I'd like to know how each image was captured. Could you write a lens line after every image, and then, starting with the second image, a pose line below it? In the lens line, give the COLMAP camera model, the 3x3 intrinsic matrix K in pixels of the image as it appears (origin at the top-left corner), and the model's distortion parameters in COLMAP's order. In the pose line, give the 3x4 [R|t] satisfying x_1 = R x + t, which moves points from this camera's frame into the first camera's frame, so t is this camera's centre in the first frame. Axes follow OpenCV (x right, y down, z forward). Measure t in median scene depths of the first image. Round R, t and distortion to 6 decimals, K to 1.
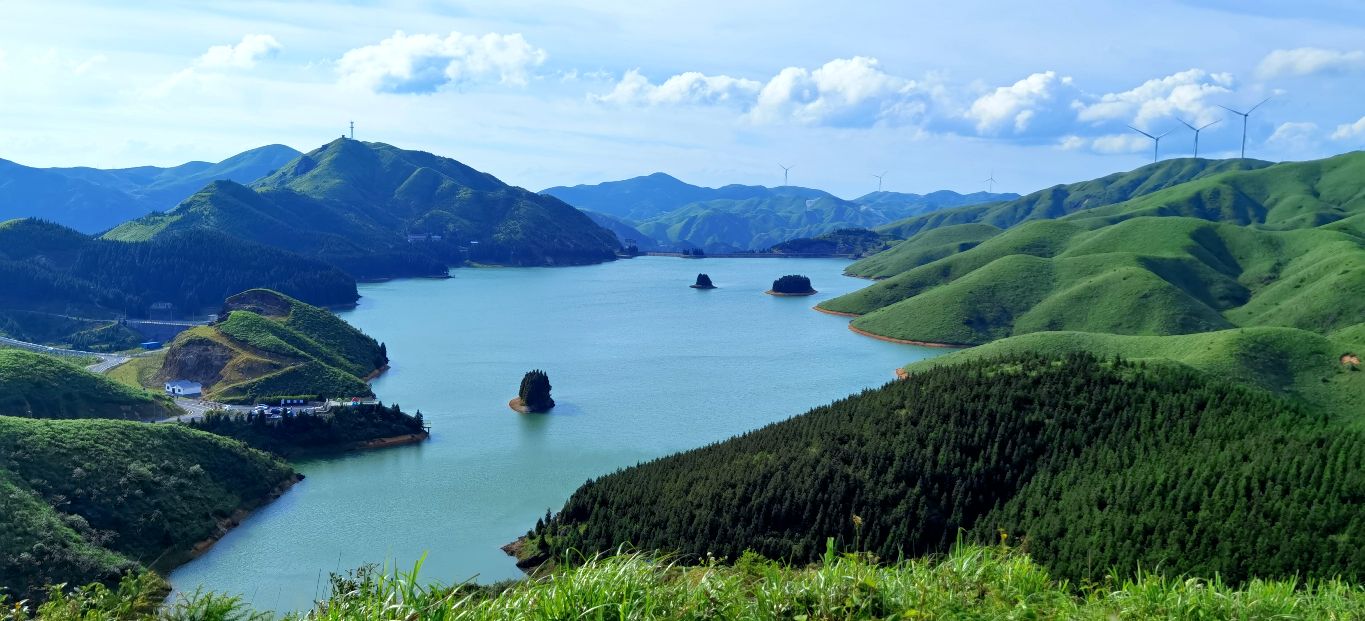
lens RADIAL K [[1160.7, 0, 682.5], [0, 1160.7, 310.5], [0, 0, 1]] dist [0.022341, 0.005149]
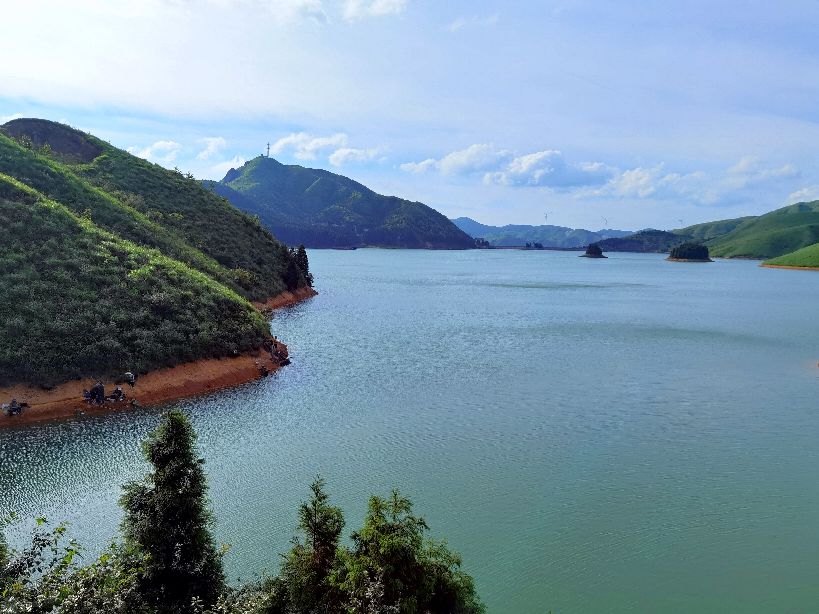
lens RADIAL K [[624.4, 0, 397.5], [0, 624.4, 292.7], [0, 0, 1]] dist [0.013729, 0.006690]
pose [[0.996924, 0.006837, -0.078079, -0.098629], [-0.009424, 0.999417, -0.032819, 0.027692], [0.077809, 0.033454, 0.996407, 0.372371]]
